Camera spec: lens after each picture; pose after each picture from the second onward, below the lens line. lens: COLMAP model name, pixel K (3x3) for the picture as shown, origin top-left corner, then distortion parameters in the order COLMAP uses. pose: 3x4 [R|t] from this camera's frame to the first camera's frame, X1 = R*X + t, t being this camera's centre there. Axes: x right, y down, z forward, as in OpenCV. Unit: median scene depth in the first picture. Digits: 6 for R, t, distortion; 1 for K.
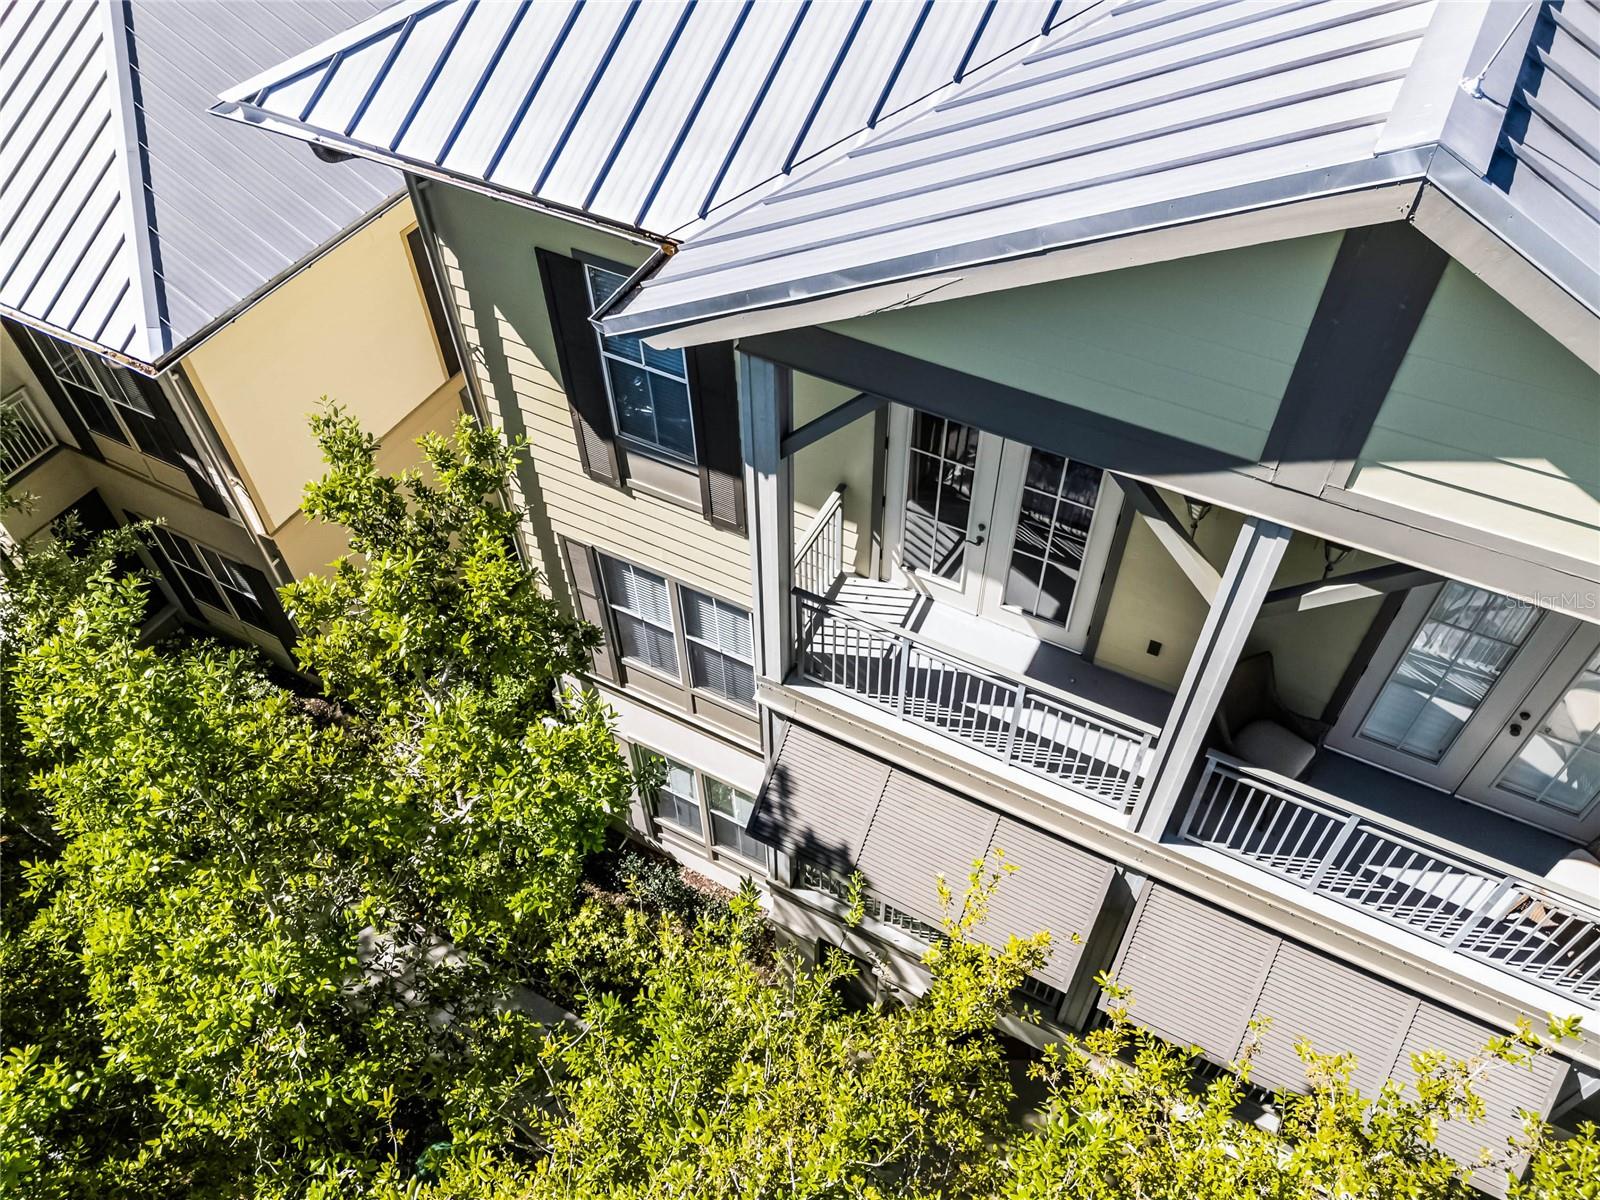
lens RADIAL K [[1171.3, 0, 800.0], [0, 1171.3, 600.0], [0, 0, 1]] dist [0.048924, -0.006254]
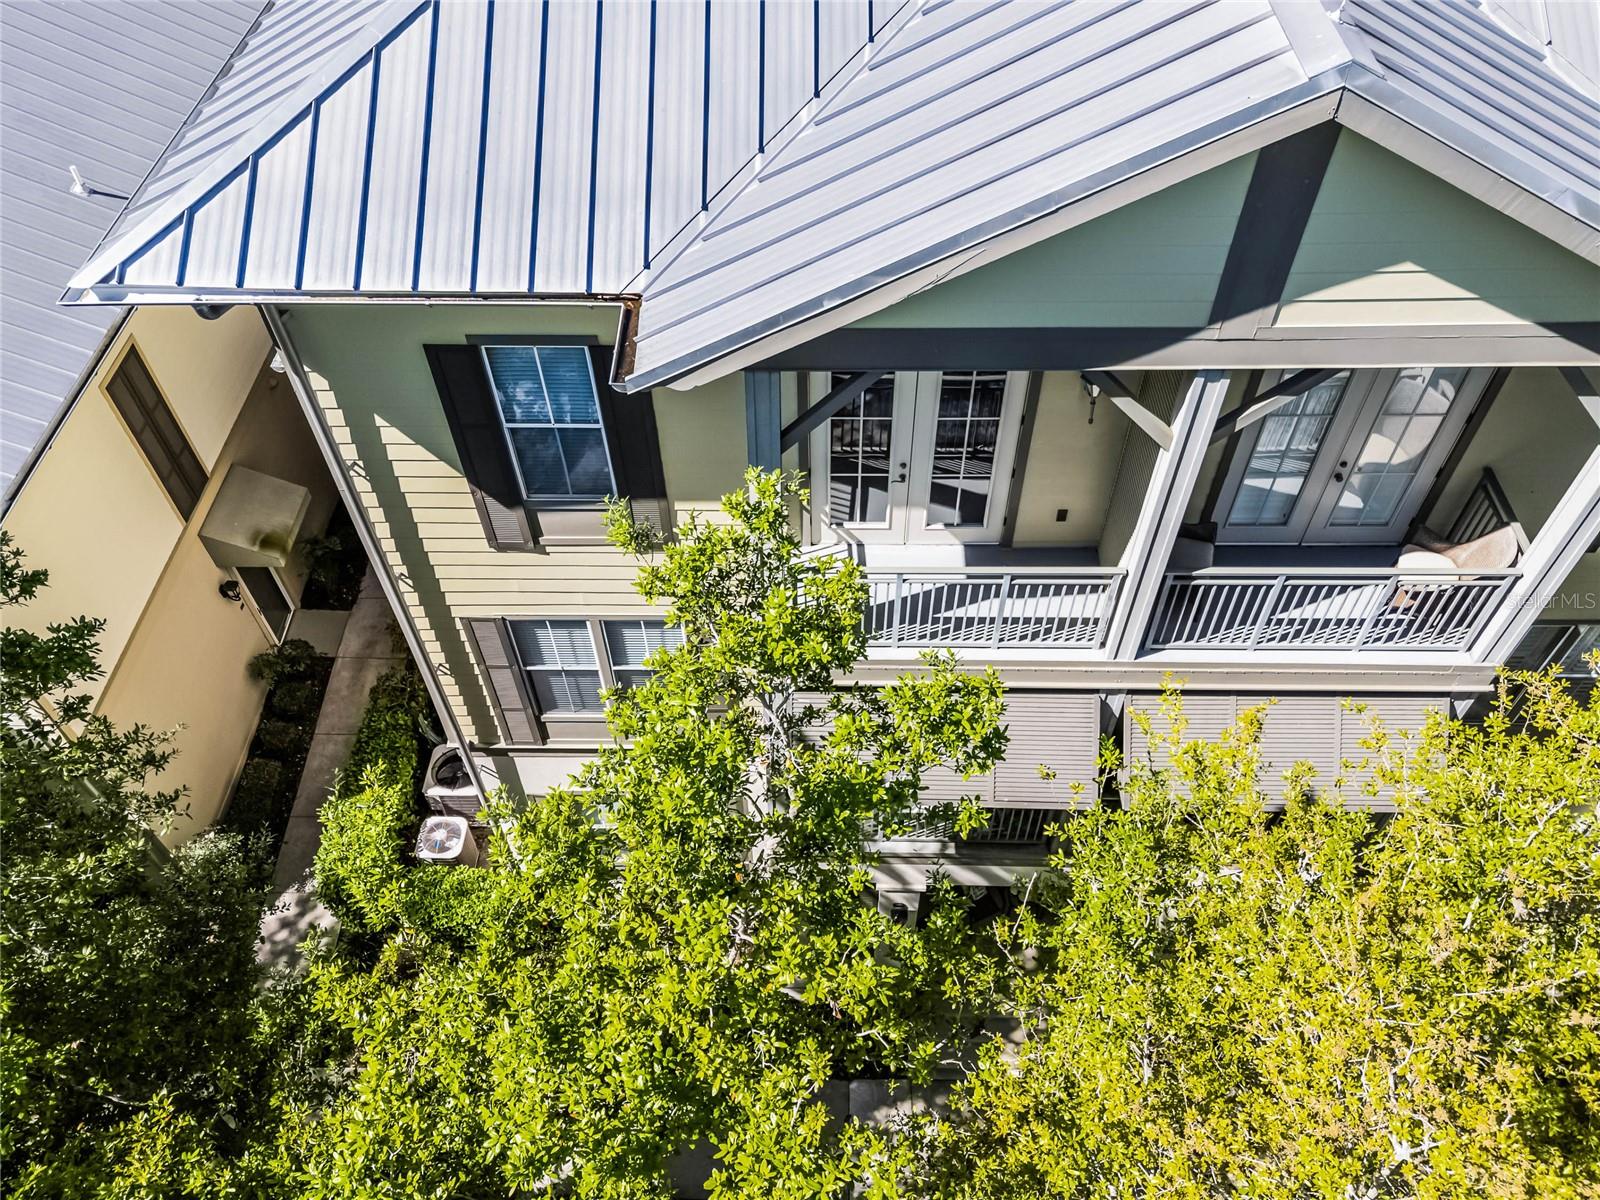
lens RADIAL K [[1171.3, 0, 800.0], [0, 1171.3, 600.0], [0, 0, 1]] dist [0.048924, -0.006254]
pose [[0.890908, -0.346860, 0.293207, -0.338718], [0.344556, 0.936765, 0.061250, -0.046683], [-0.295911, 0.046458, 0.954085, -0.064503]]
